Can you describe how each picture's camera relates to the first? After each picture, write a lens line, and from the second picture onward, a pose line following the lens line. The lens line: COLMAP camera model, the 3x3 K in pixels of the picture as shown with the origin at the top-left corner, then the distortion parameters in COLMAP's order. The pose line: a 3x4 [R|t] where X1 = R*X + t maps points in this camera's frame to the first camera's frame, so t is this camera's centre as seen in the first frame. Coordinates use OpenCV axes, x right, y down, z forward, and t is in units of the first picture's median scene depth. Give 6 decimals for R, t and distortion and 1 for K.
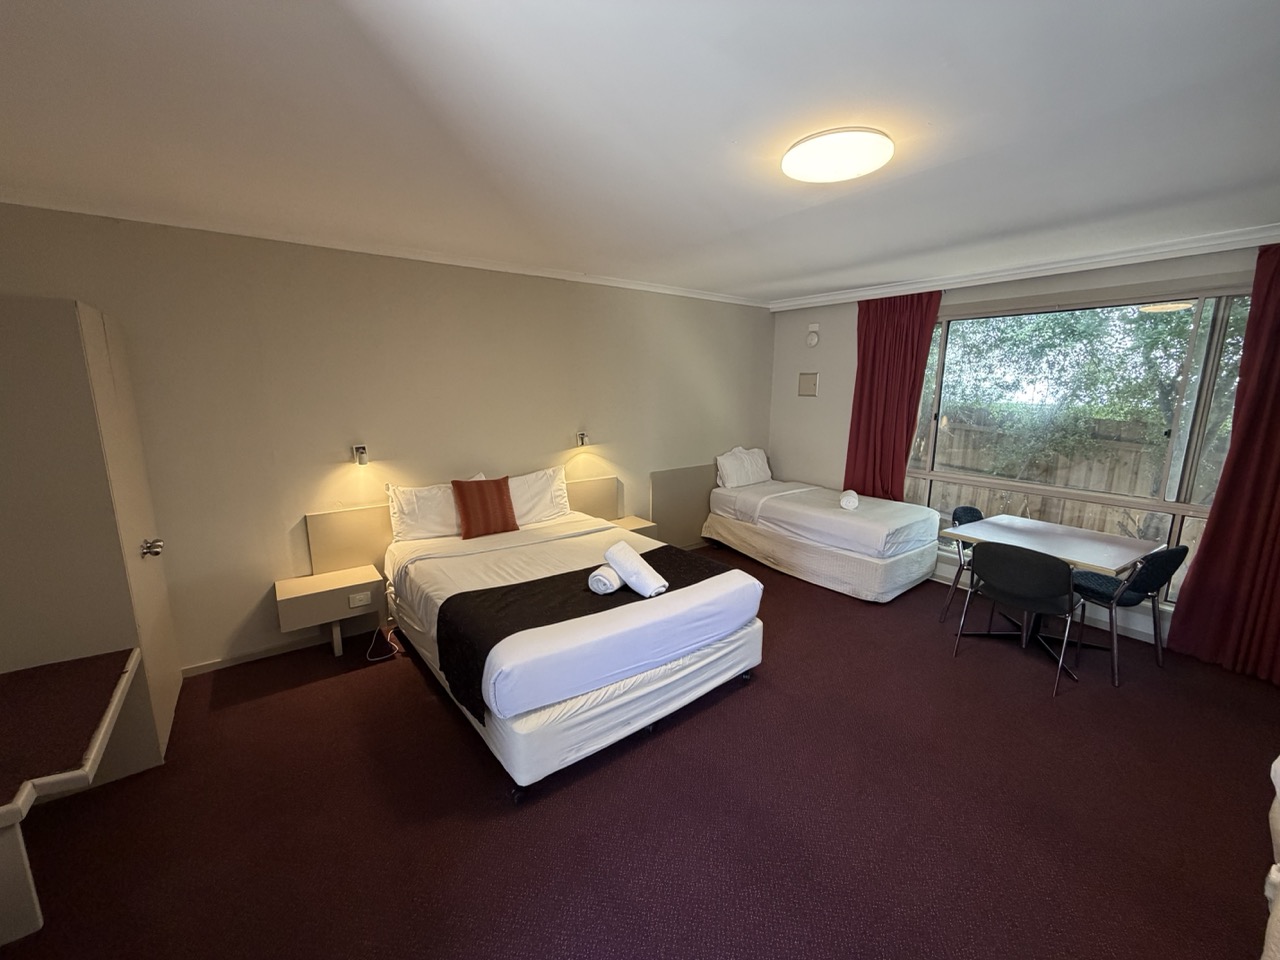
lens RADIAL K [[510.3, 0, 636.8], [0, 510.3, 480.6], [0, 0, 1]] dist [-0.000751, -0.000138]
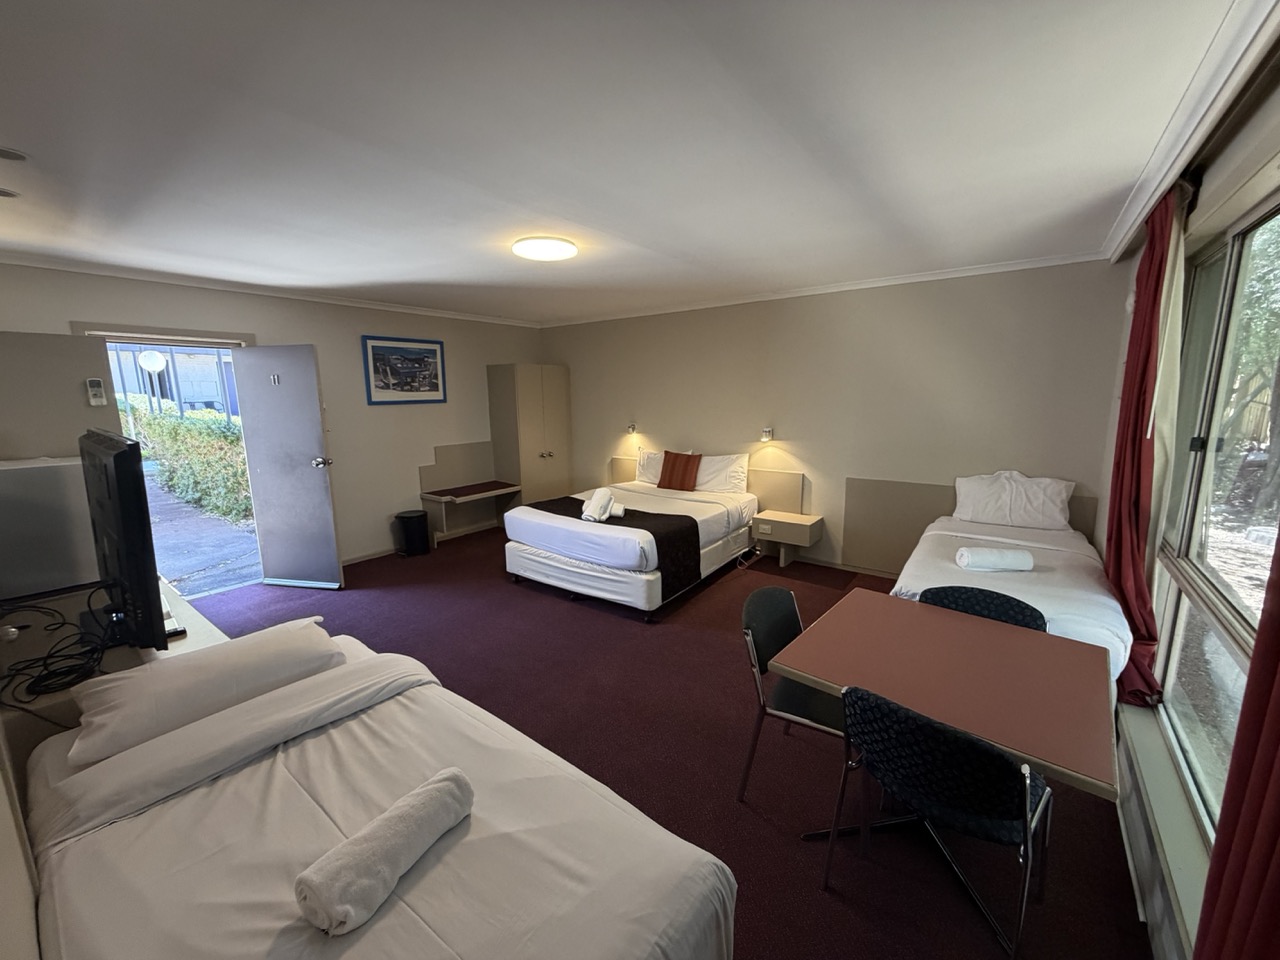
lens RADIAL K [[510.3, 0, 636.8], [0, 510.3, 480.6], [0, 0, 1]] dist [-0.000751, -0.000138]
pose [[0.297750, 0.164587, -0.940349, 1.224876], [-0.161151, 0.979555, 0.120423, -0.094025], [0.940944, 0.115682, 0.318186, 0.475909]]
